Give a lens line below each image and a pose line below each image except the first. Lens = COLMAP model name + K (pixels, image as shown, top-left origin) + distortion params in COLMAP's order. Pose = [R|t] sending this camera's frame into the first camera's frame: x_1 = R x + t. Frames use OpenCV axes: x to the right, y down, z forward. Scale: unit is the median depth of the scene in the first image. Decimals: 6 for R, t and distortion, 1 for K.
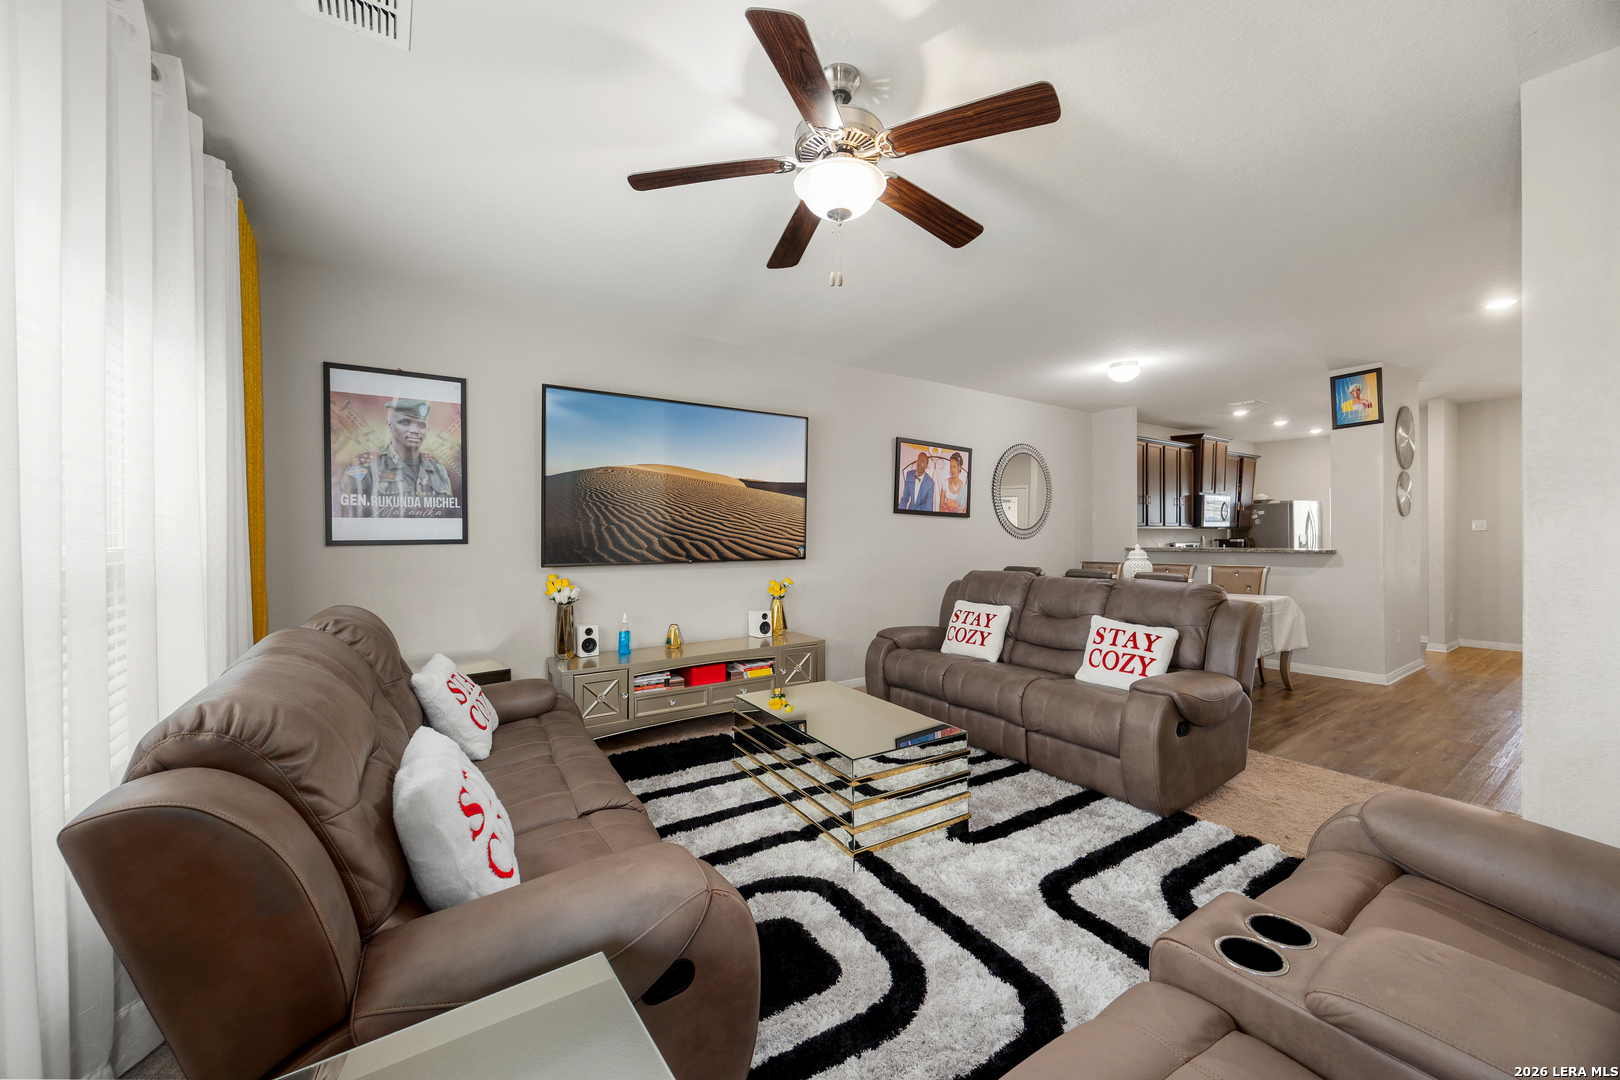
lens RADIAL K [[628.4, 0, 817.1], [0, 628.4, 540.4], [0, 0, 1]] dist [0.000555, -0.000312]
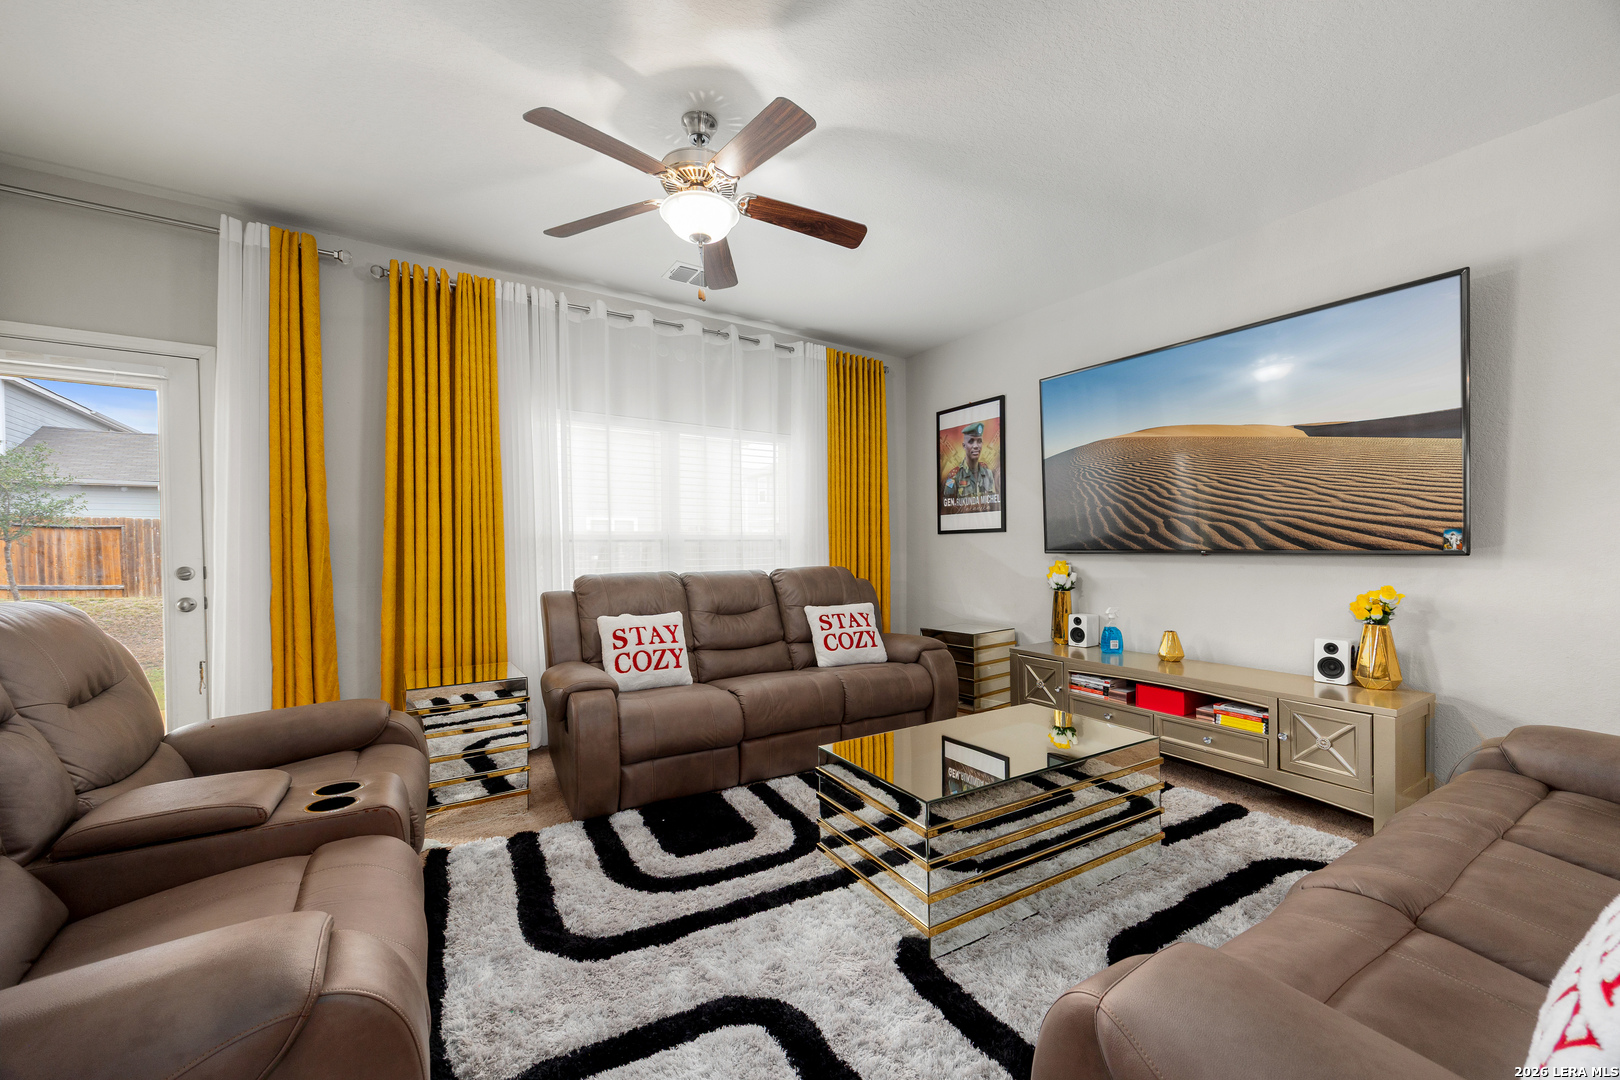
lens RADIAL K [[628.4, 0, 812.2], [0, 628.4, 548.0], [0, 0, 1]] dist [0.000555, -0.000312]
pose [[-0.026922, 0.006661, -0.999615, 0.610028], [-0.001705, 0.999976, 0.006709, 0.027140], [0.999636, 0.001885, -0.026910, 0.614413]]
